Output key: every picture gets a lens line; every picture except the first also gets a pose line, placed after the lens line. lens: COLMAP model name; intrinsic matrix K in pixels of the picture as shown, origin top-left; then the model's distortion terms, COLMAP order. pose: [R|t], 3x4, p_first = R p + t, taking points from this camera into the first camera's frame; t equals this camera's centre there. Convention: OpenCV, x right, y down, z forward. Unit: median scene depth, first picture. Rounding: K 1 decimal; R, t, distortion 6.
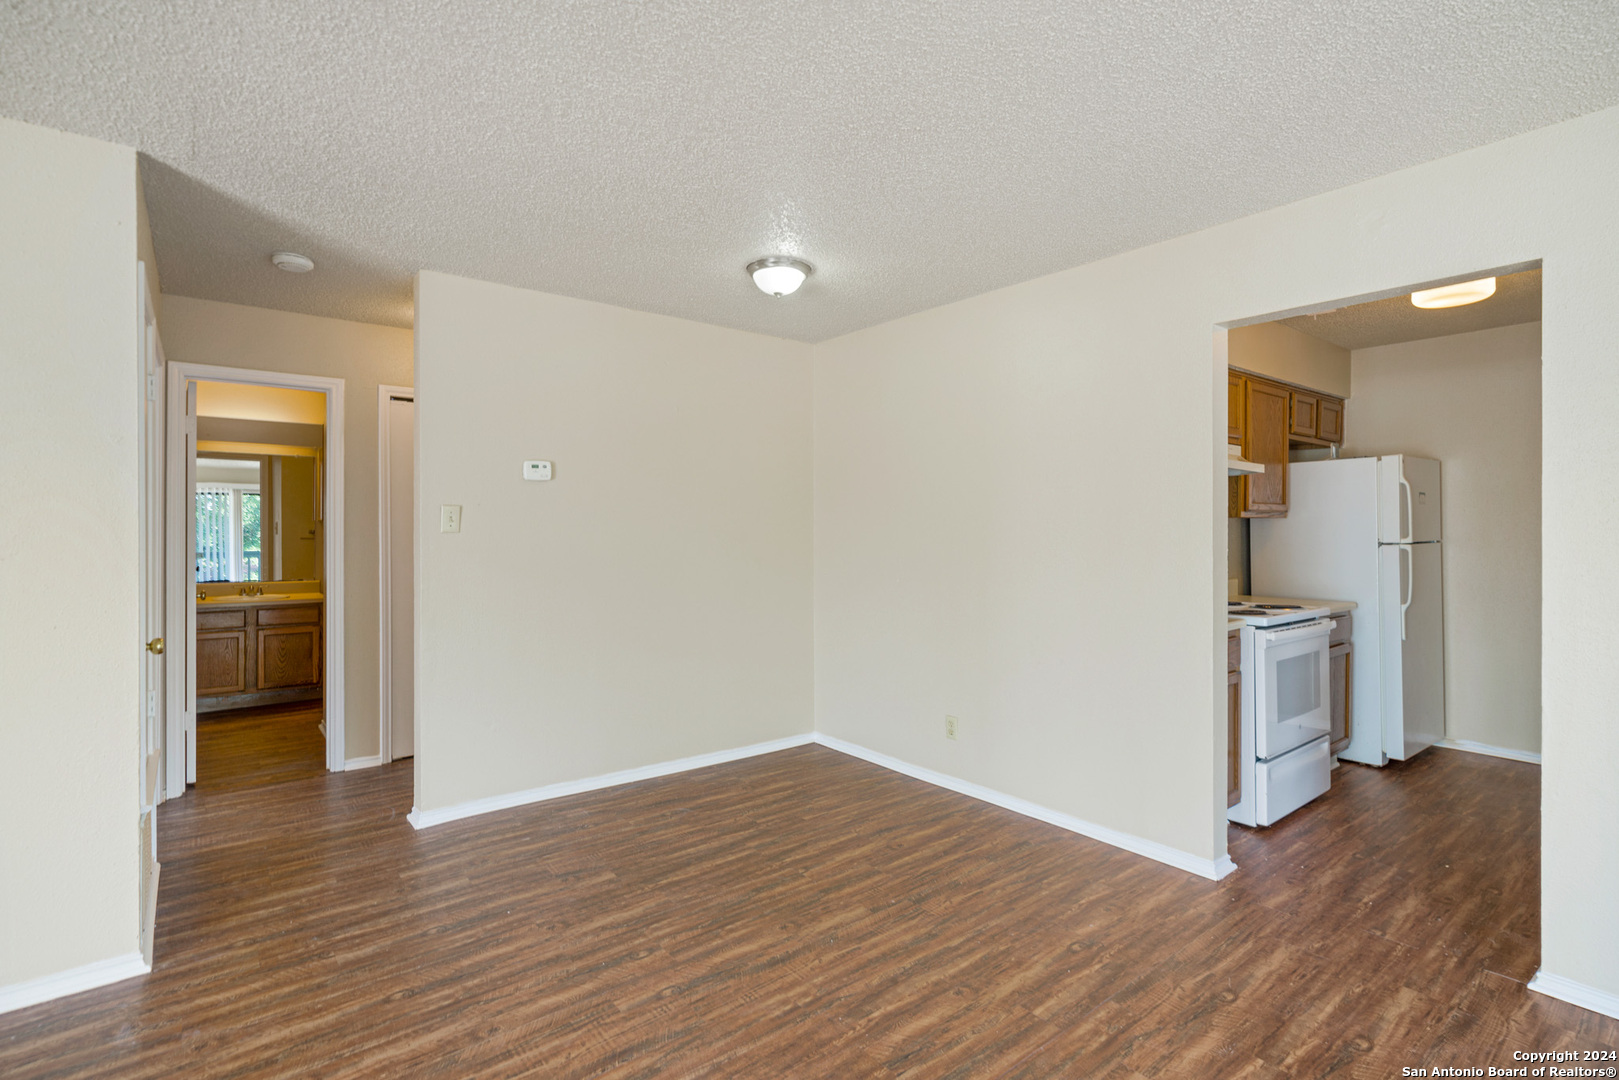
lens RADIAL K [[776.5, 0, 806.1], [0, 776.5, 525.9], [0, 0, 1]] dist [0.002403, 0.000367]
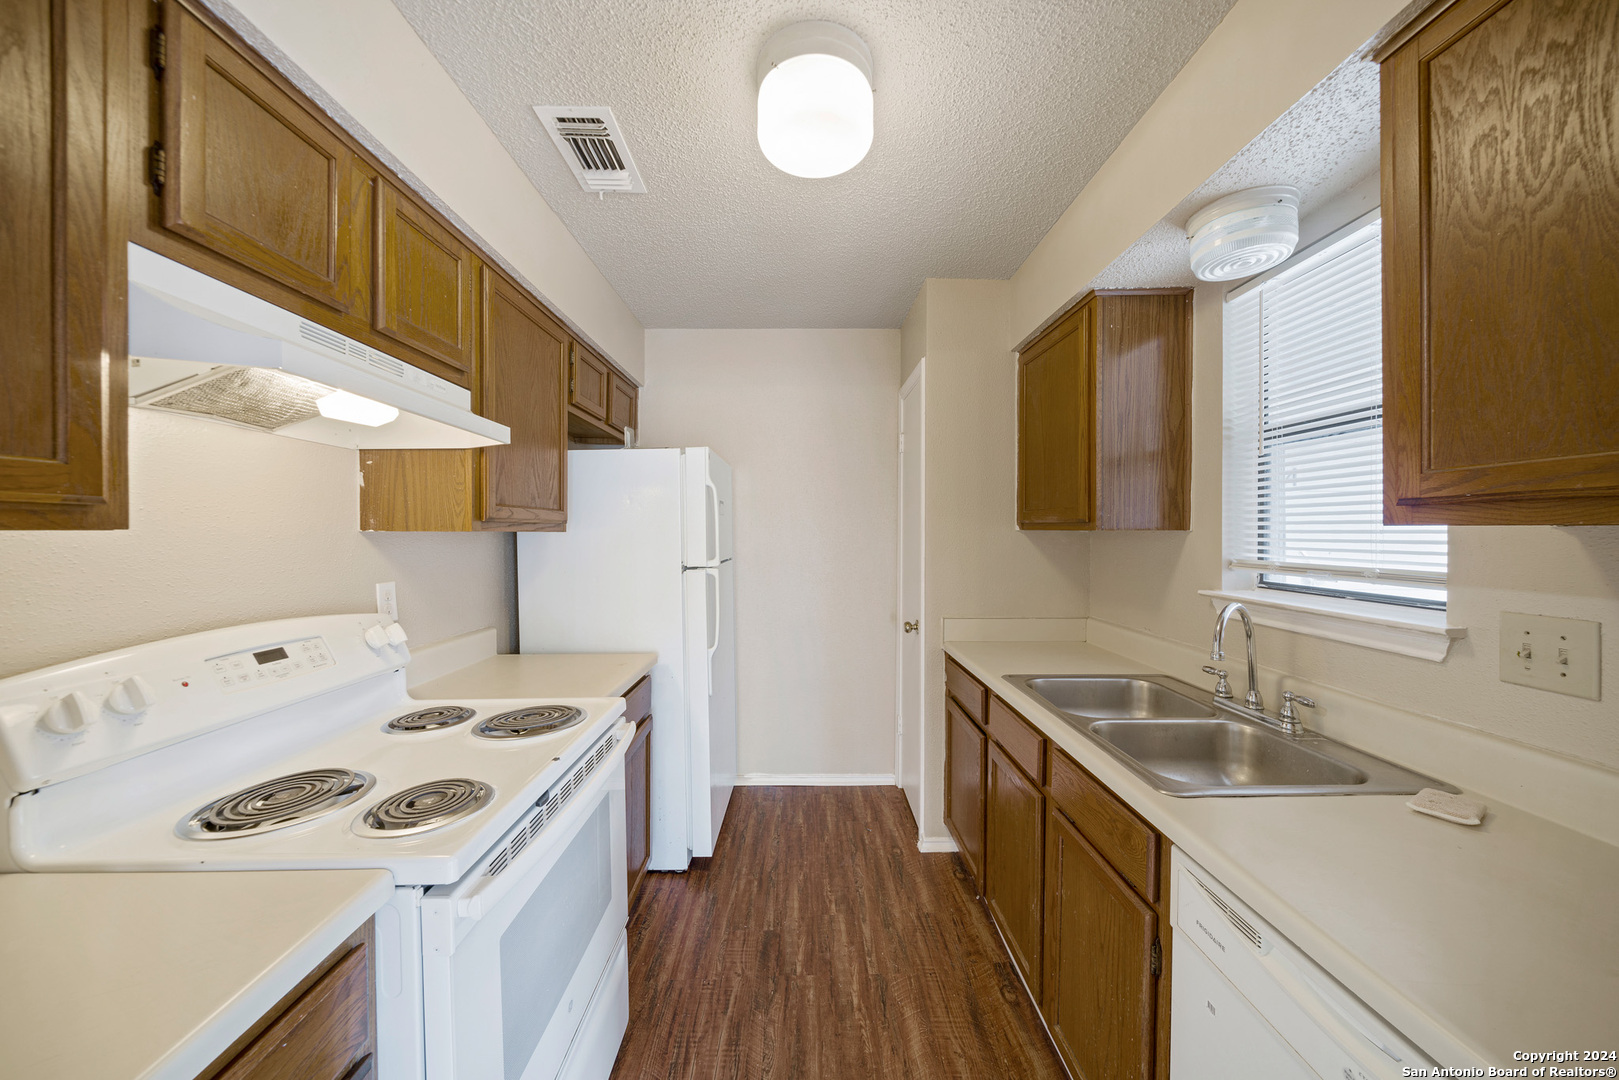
lens RADIAL K [[556.0, 0, 807.2], [0, 556.0, 529.5], [0, 0, 1]] dist [-0.009103, -0.000095]
pose [[0.611149, -0.001548, 0.791514, 0.395080], [0.005858, 0.999980, -0.002567, -0.010754], [-0.791494, 0.006206, 0.611145, 0.586899]]
